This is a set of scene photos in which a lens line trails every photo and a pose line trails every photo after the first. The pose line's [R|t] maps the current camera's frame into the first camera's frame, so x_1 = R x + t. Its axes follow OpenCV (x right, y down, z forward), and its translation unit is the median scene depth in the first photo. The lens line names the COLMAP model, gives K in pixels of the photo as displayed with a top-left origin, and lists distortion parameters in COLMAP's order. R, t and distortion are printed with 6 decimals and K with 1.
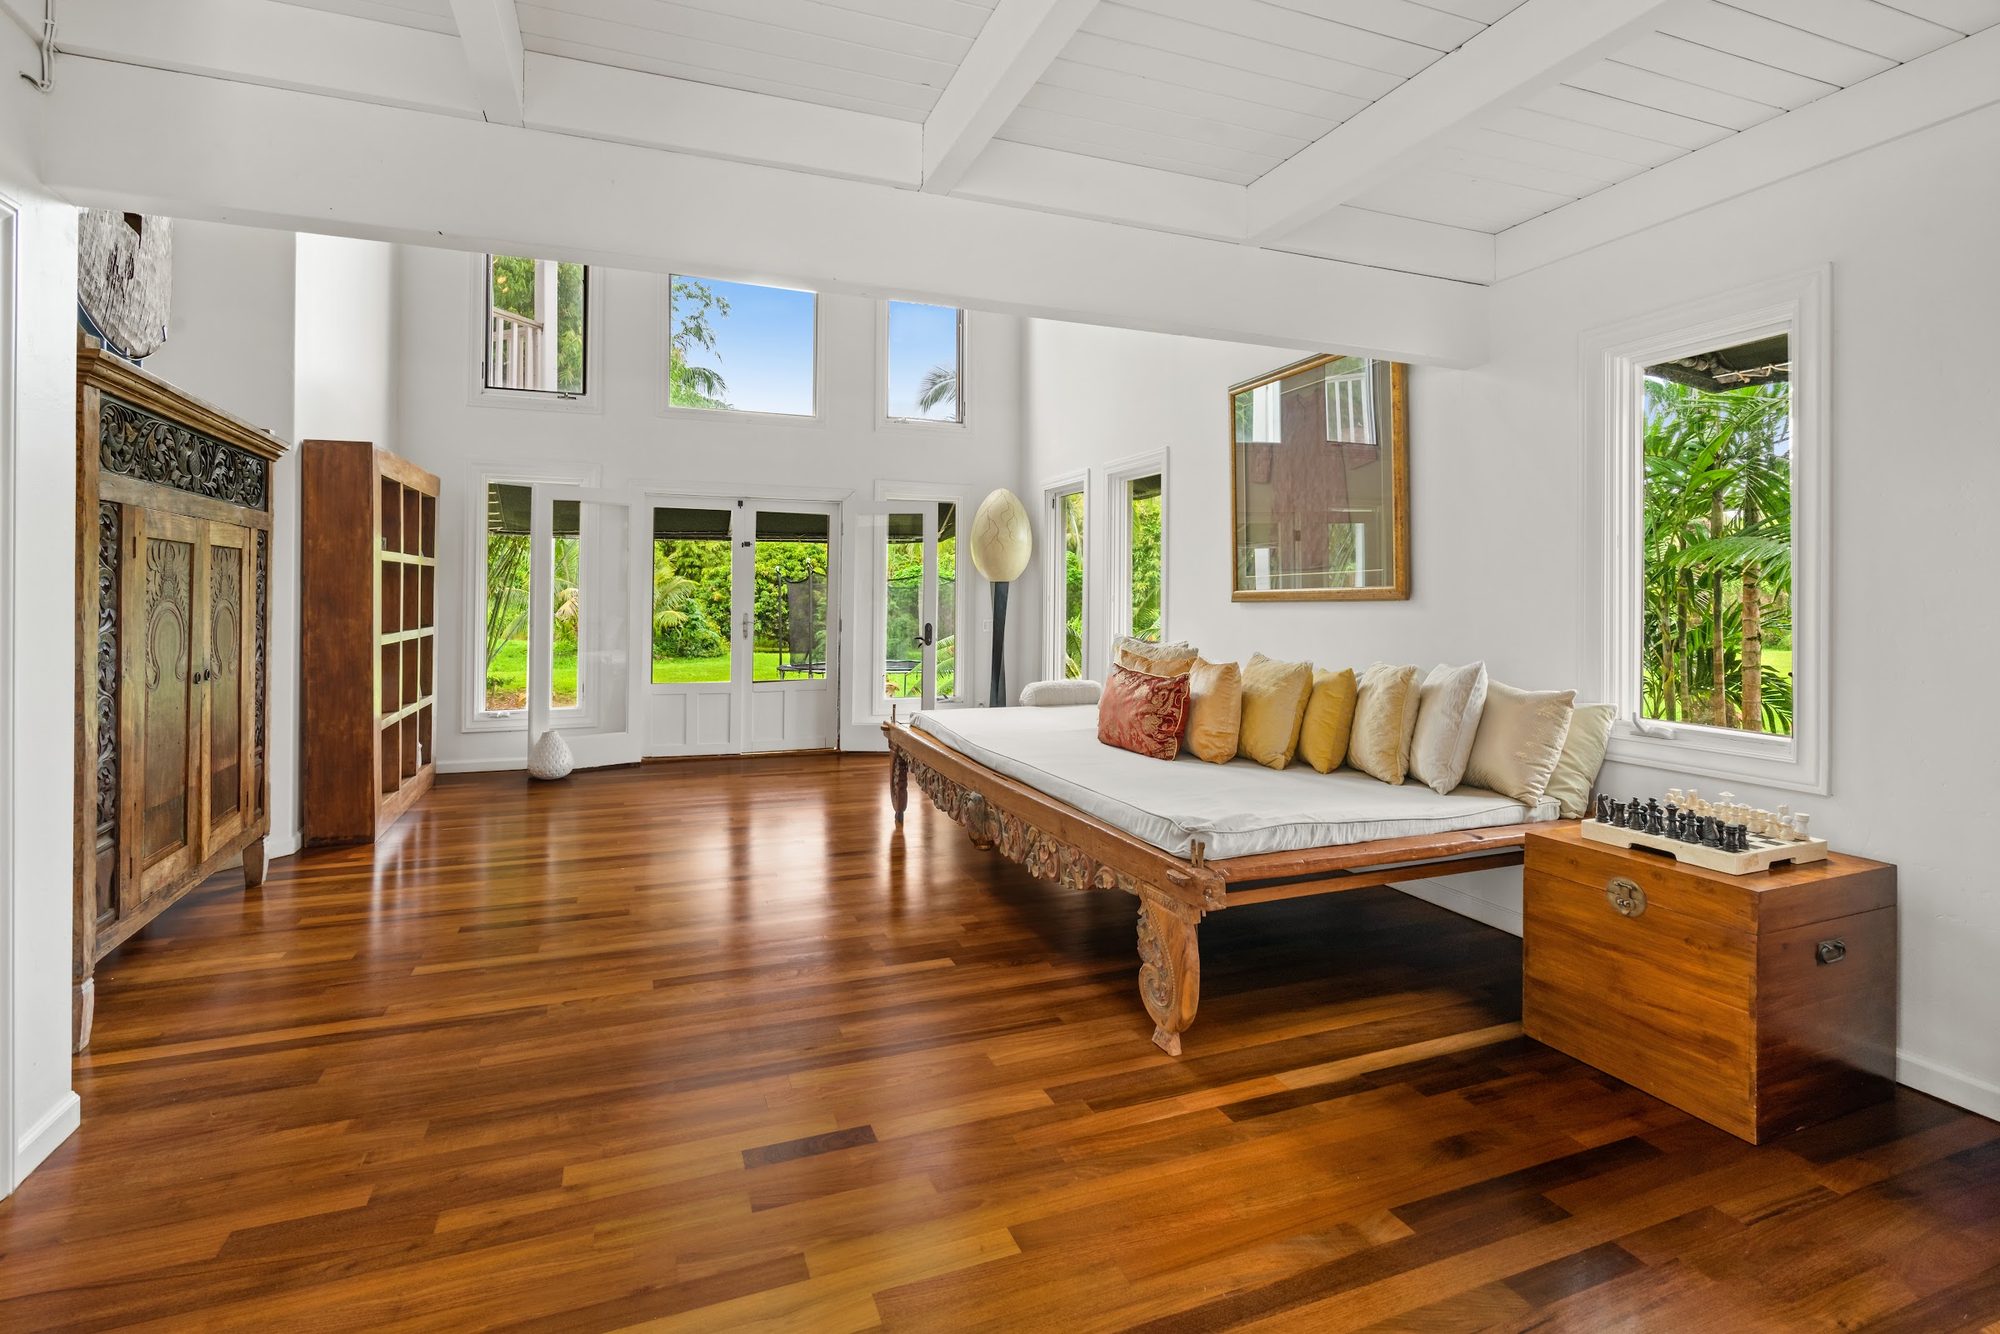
lens RADIAL K [[919.1, 0, 1002.5], [0, 919.1, 594.0], [0, 0, 1]] dist [-0.002365, -0.000014]
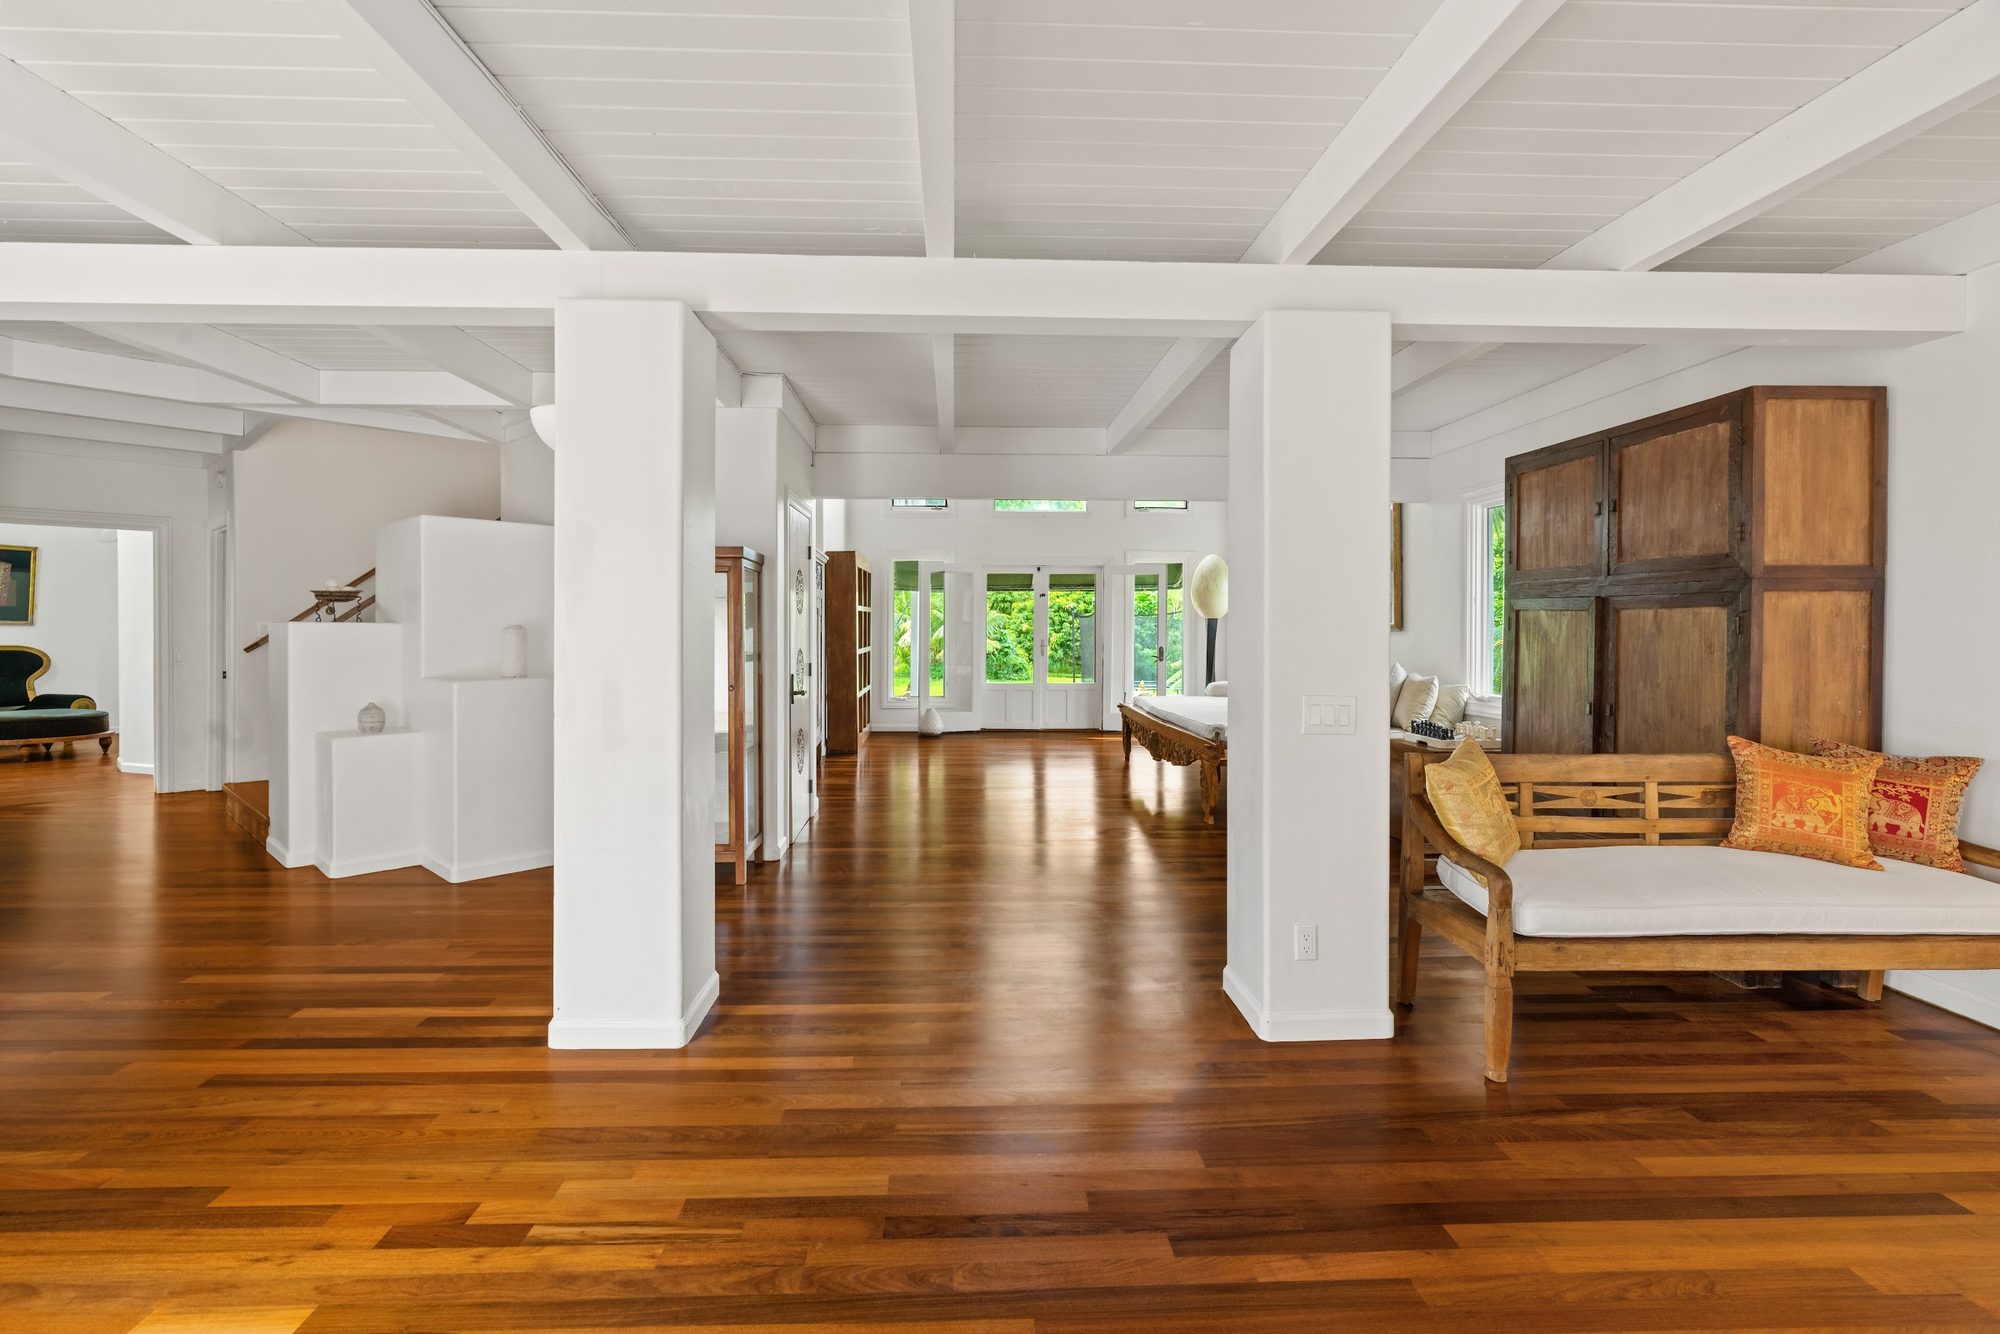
lens RADIAL K [[919.1, 0, 994.0], [0, 919.1, 649.6], [0, 0, 1]] dist [-0.002365, -0.000014]
pose [[0.944470, 0.005627, -0.328549, 0.152198], [0.003171, 0.999651, 0.026236, -0.002603], [0.328582, -0.025821, 0.944122, -0.489956]]
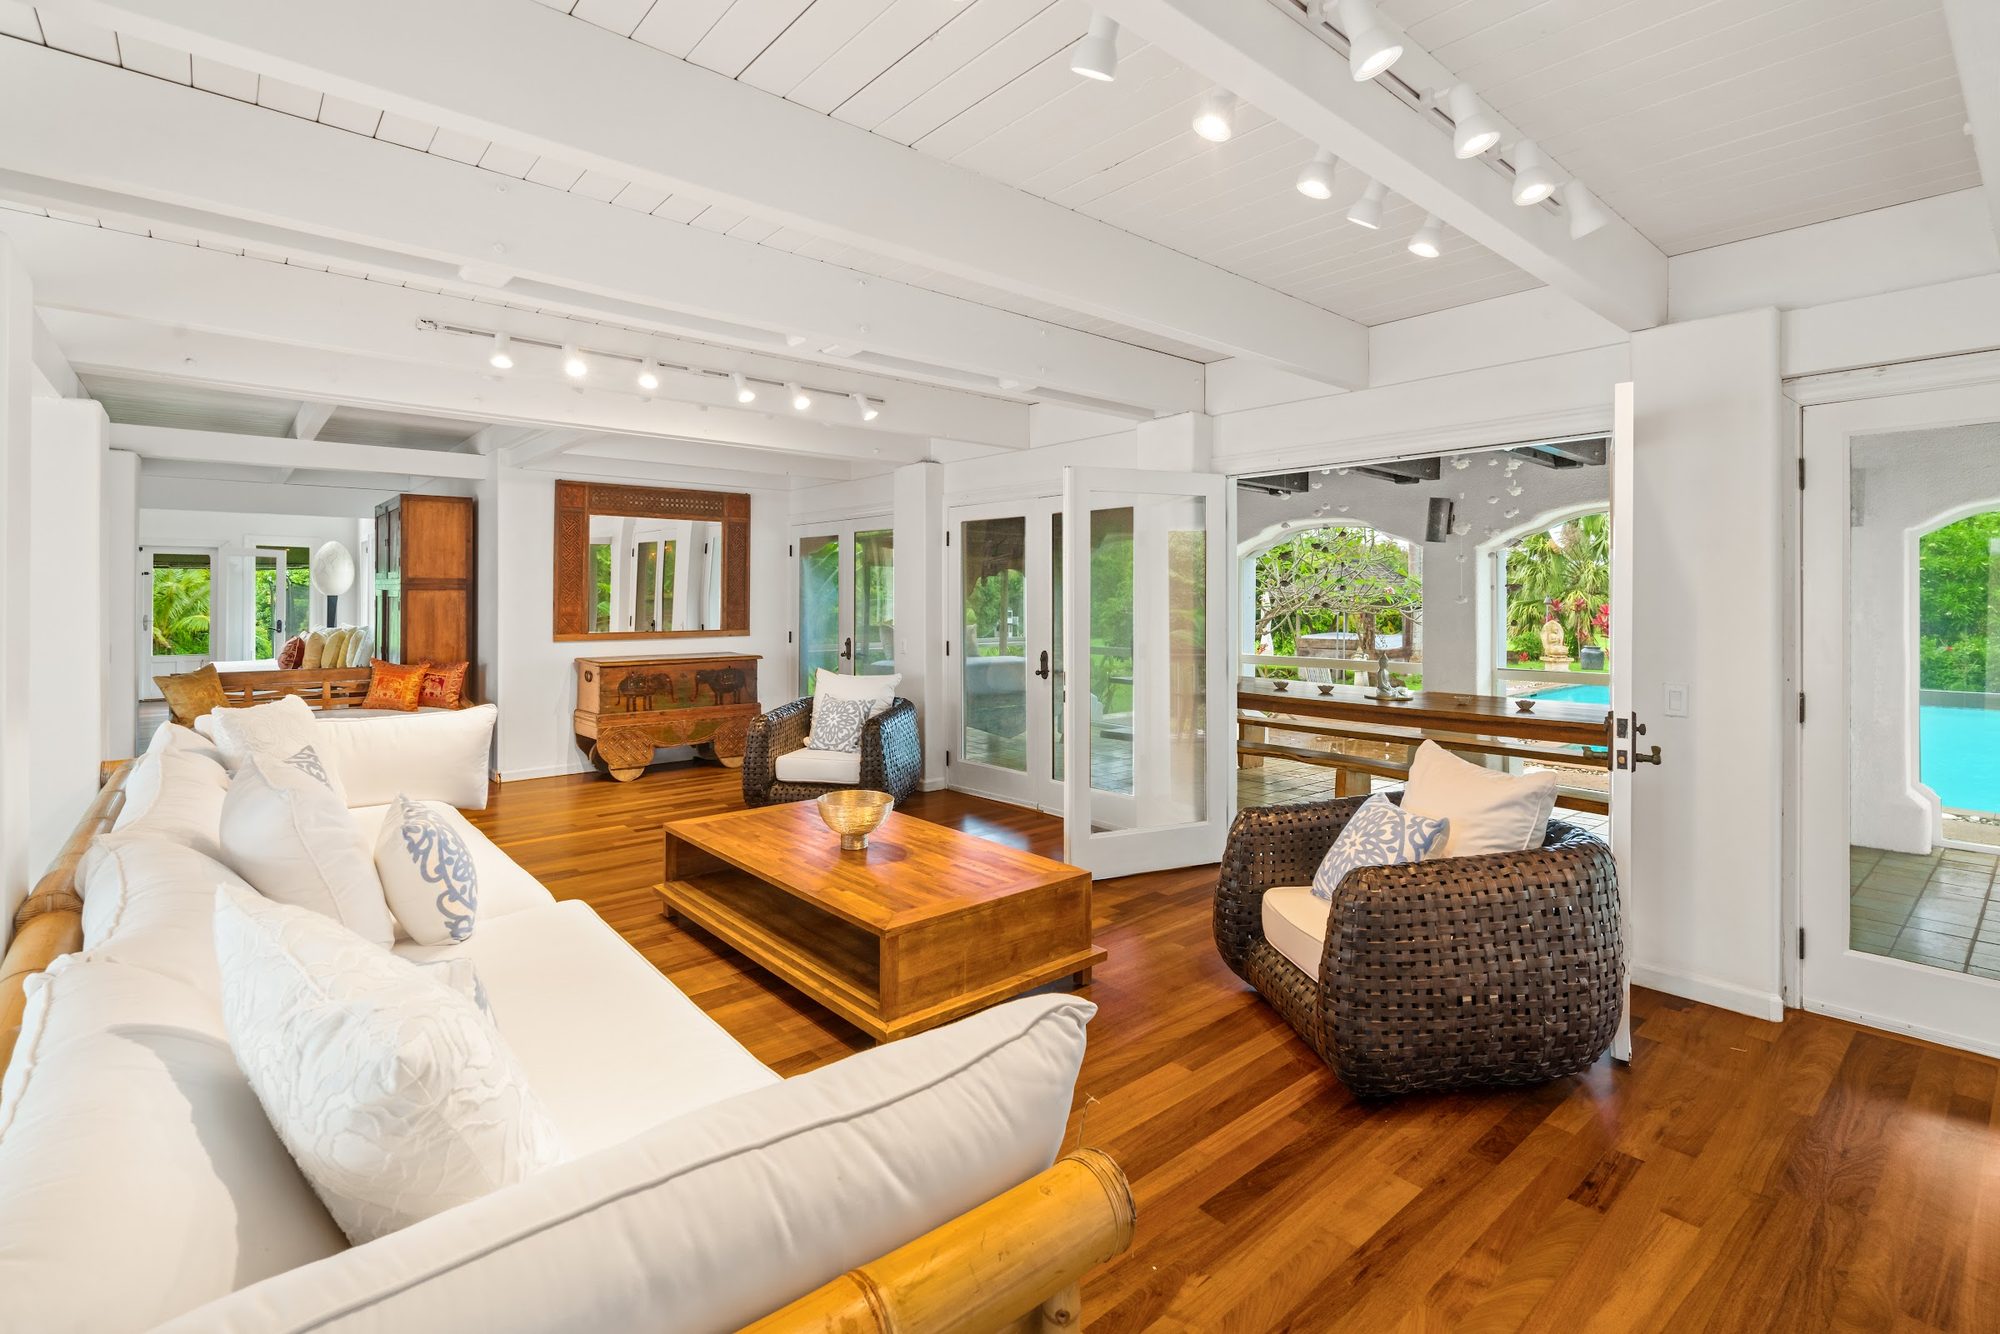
lens RADIAL K [[919.1, 0, 1013.7], [0, 919.1, 602.9], [0, 0, 1]] dist [-0.002365, -0.000014]
pose [[0.942815, 0.000919, 0.333314, 0.626043], [-0.002254, 0.999991, 0.003617, -0.009207], [-0.333307, -0.004162, 0.942809, -1.039799]]
